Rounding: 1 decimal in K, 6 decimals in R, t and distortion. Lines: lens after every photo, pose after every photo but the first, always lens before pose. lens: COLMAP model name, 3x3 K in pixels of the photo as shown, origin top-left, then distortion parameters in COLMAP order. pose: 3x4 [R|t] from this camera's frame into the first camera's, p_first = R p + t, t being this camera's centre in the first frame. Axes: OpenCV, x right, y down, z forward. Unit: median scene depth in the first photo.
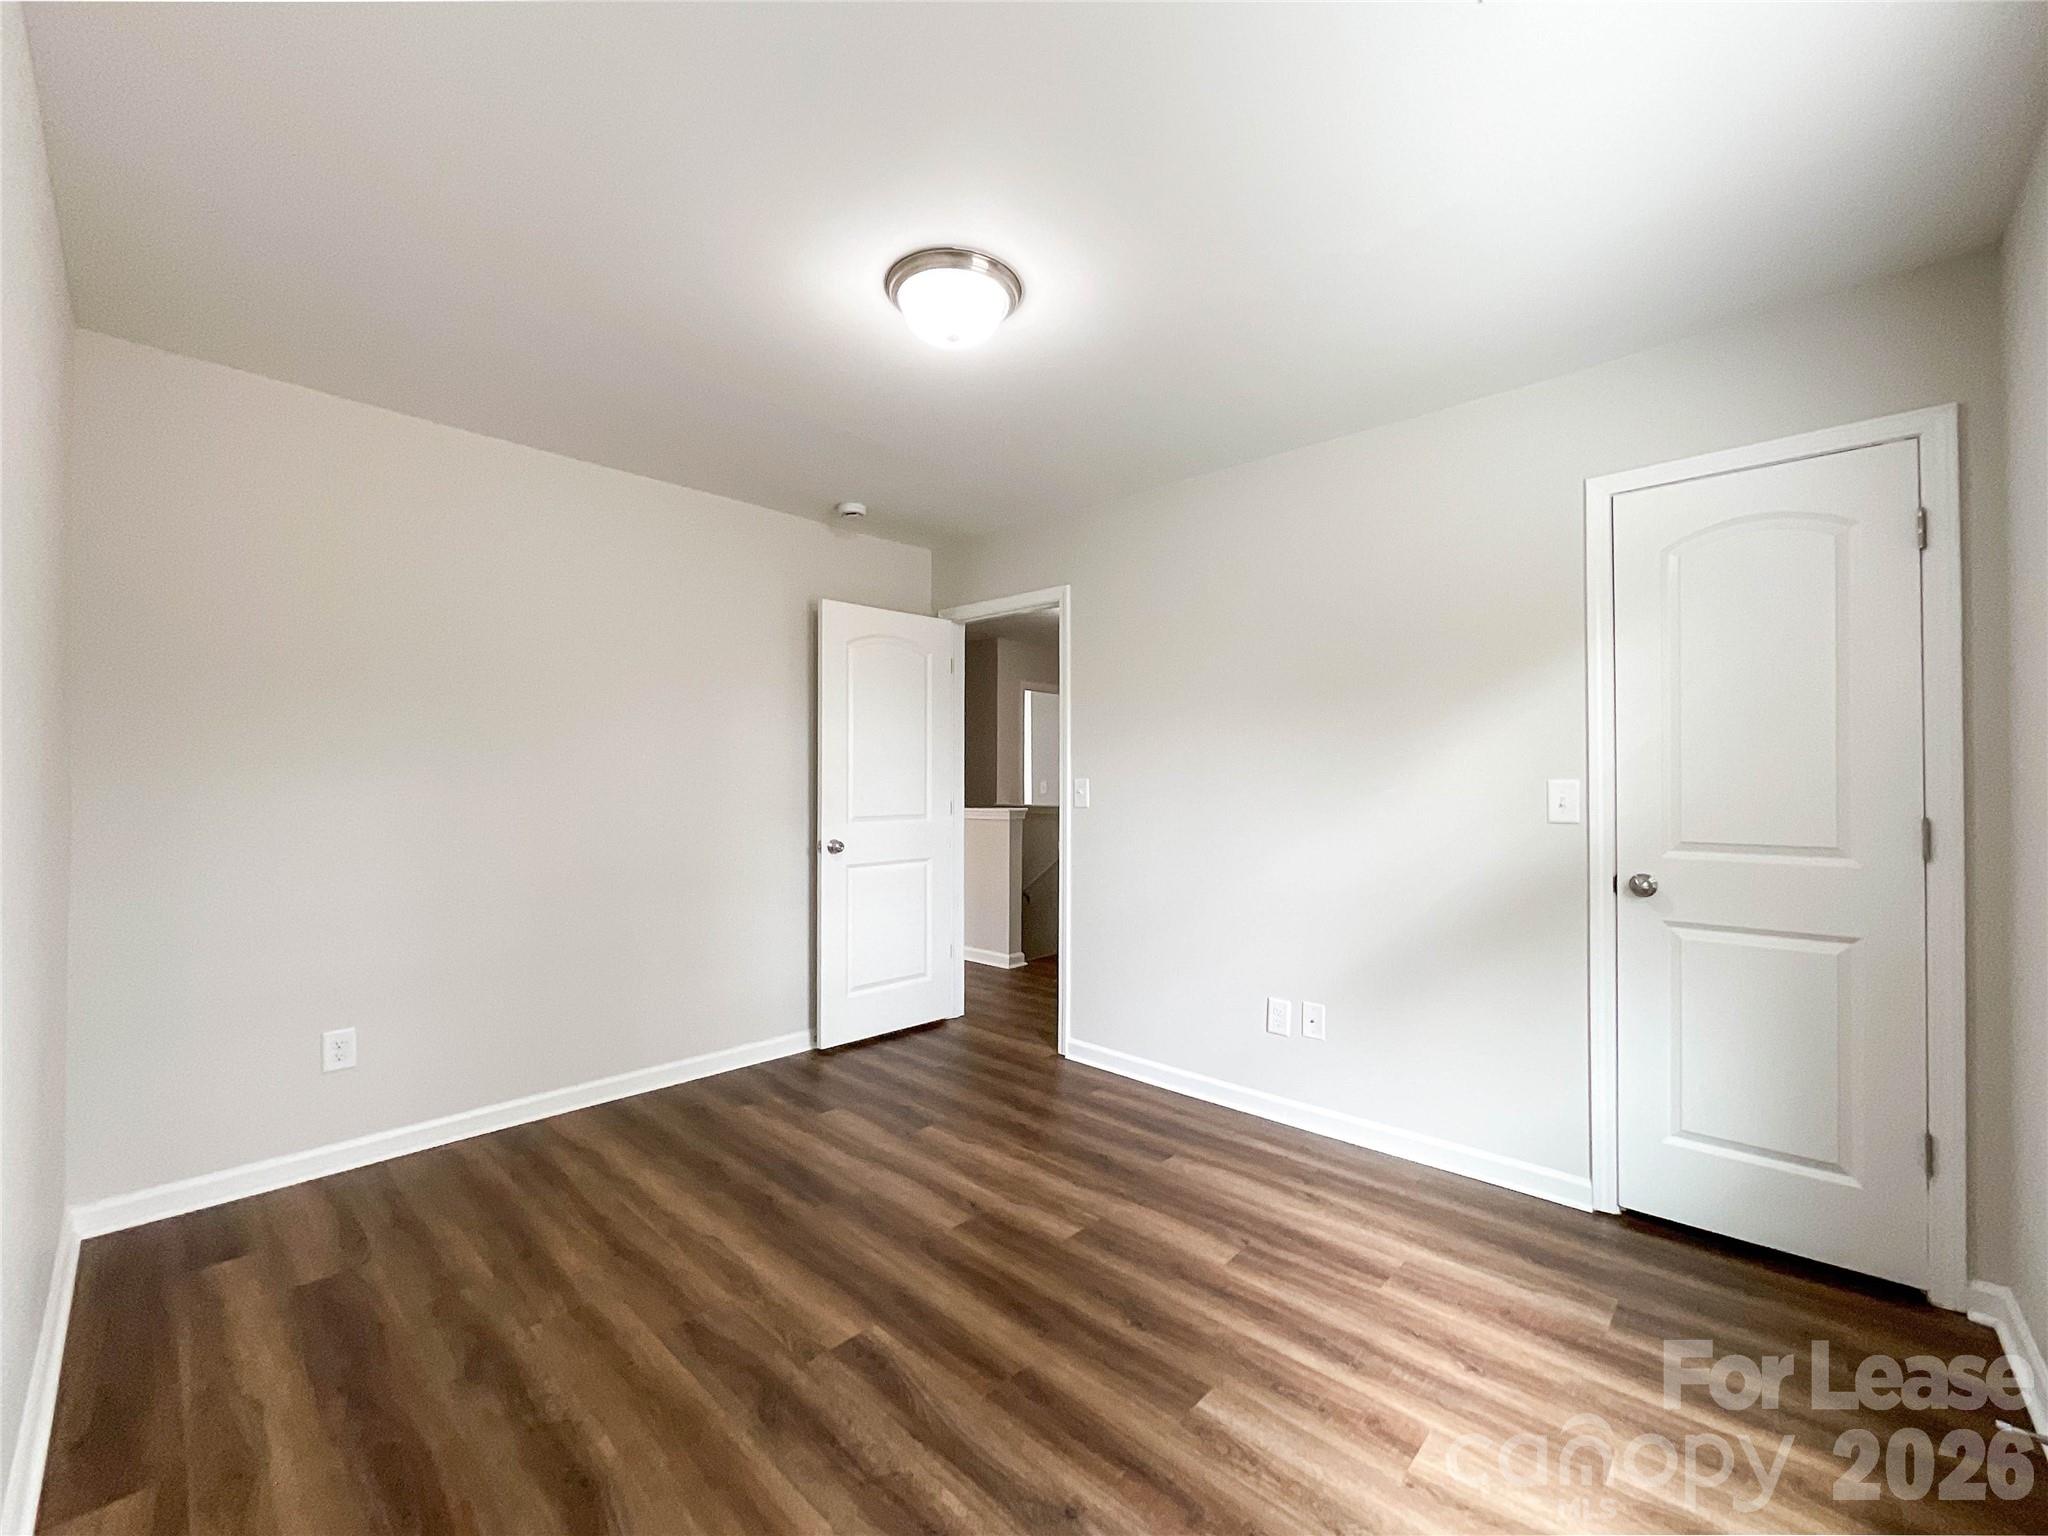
lens RADIAL K [[856.9, 0, 1016.5], [0, 856.9, 781.4], [0, 0, 1]] dist [-0.014711, -0.000070]
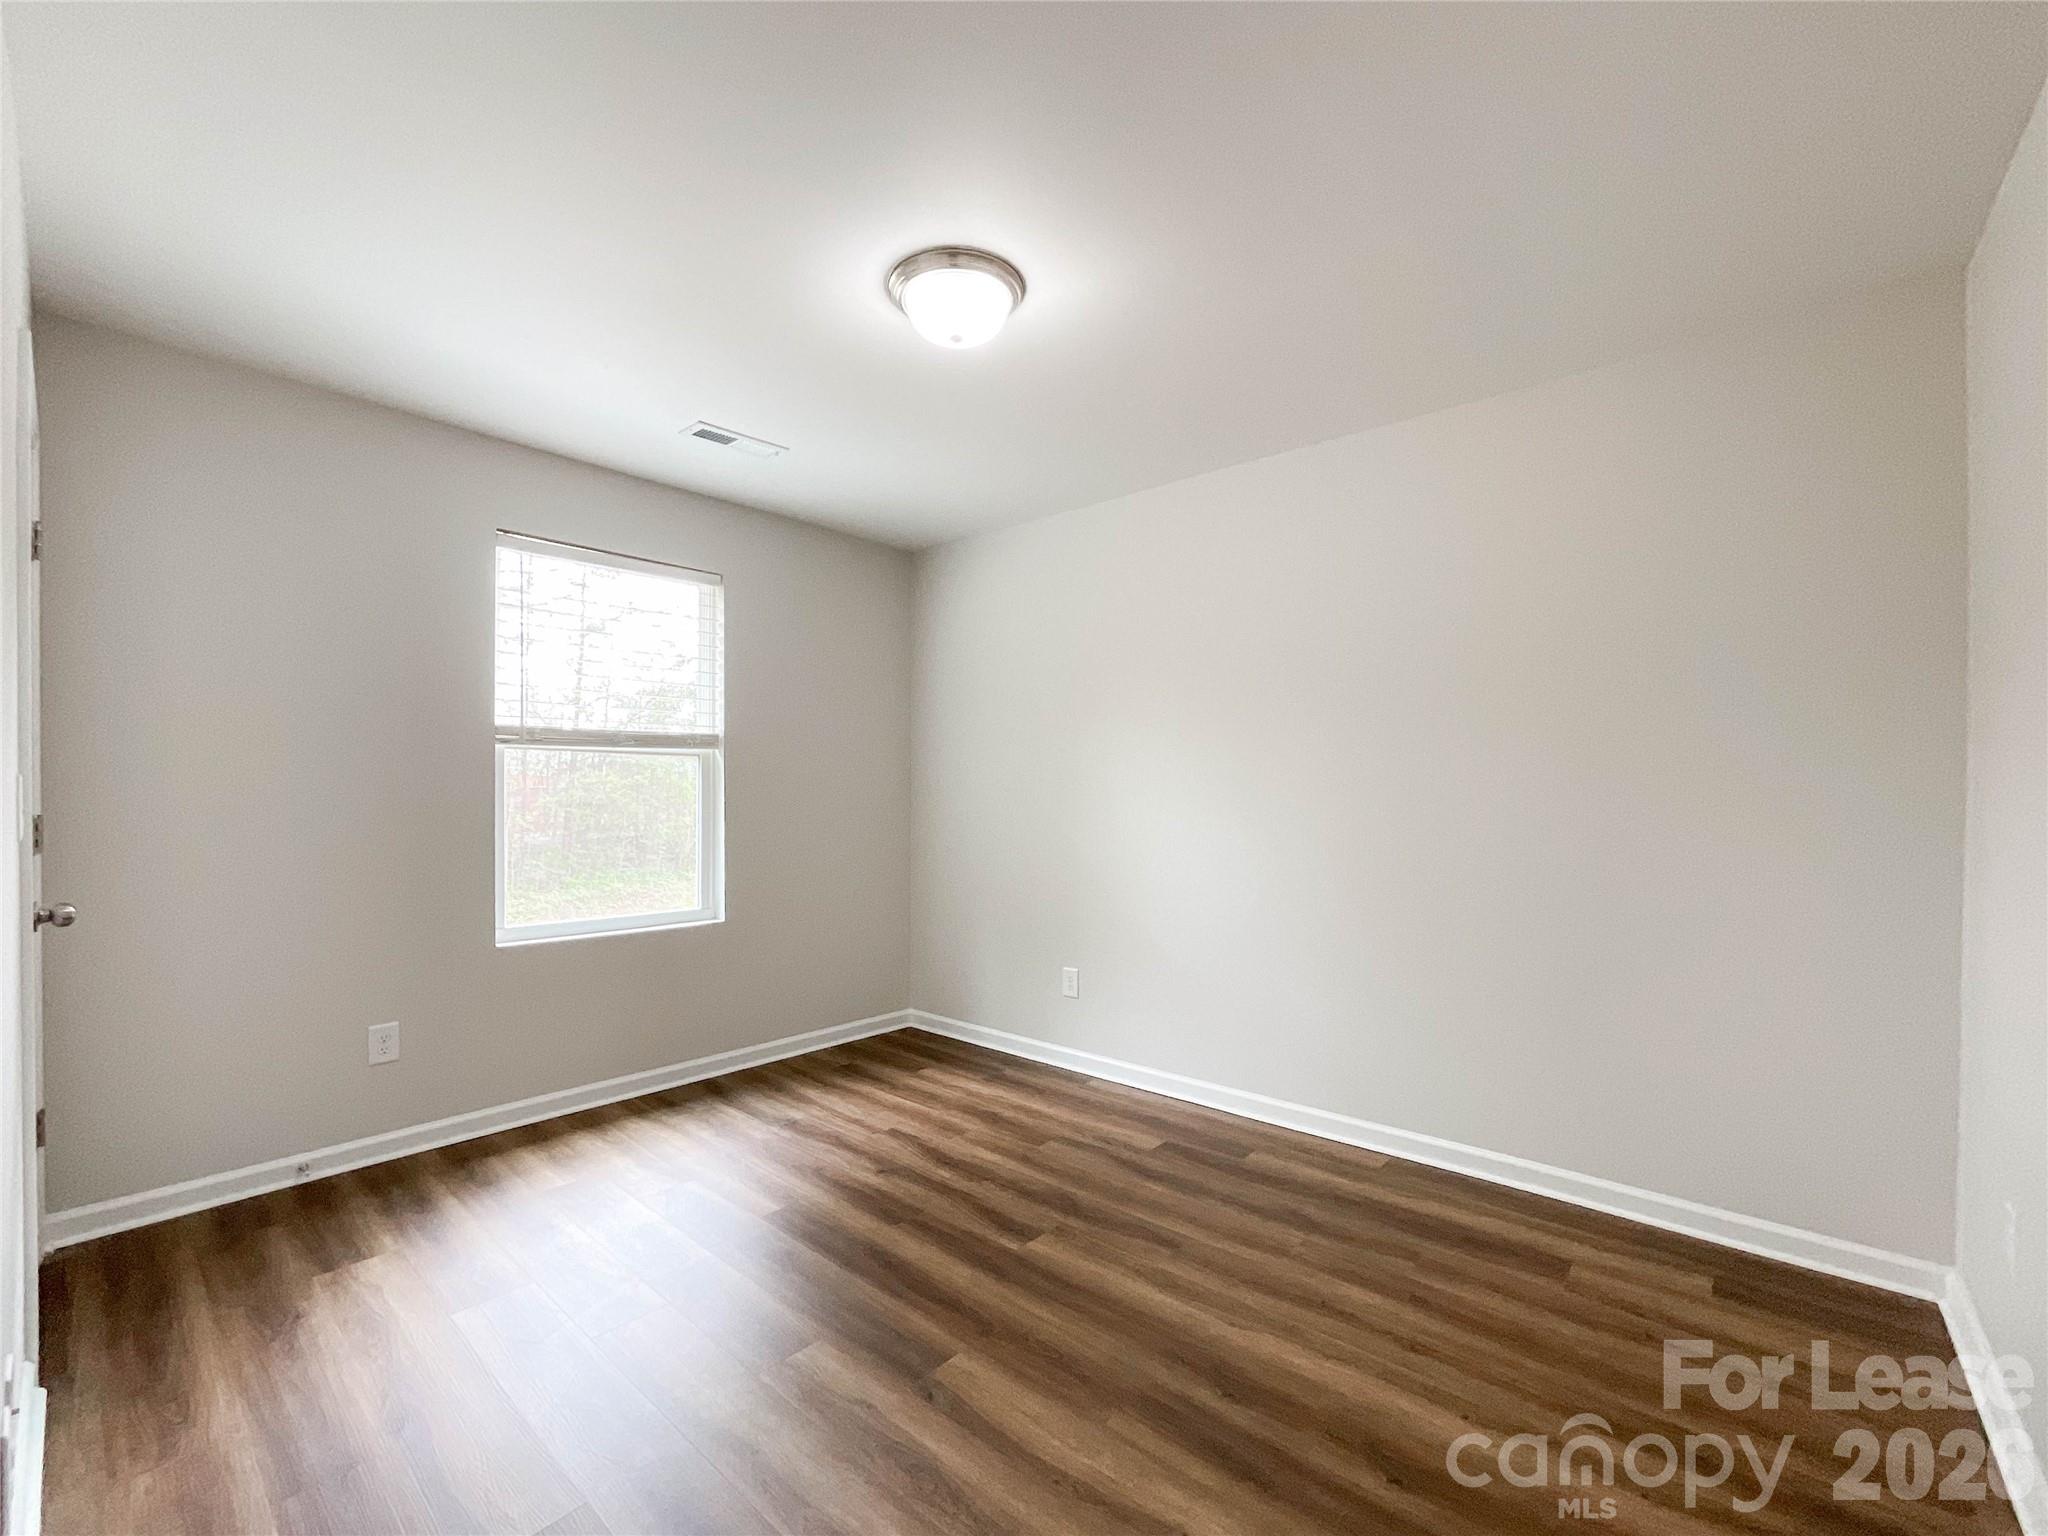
lens RADIAL K [[856.9, 0, 1016.0], [0, 856.9, 784.5], [0, 0, 1]] dist [-0.014711, -0.000070]
pose [[-0.999325, -0.004327, -0.036489, -0.120306], [-0.003846, 0.999905, -0.013247, 0.016227], [0.036543, -0.013097, -0.999246, 2.181932]]
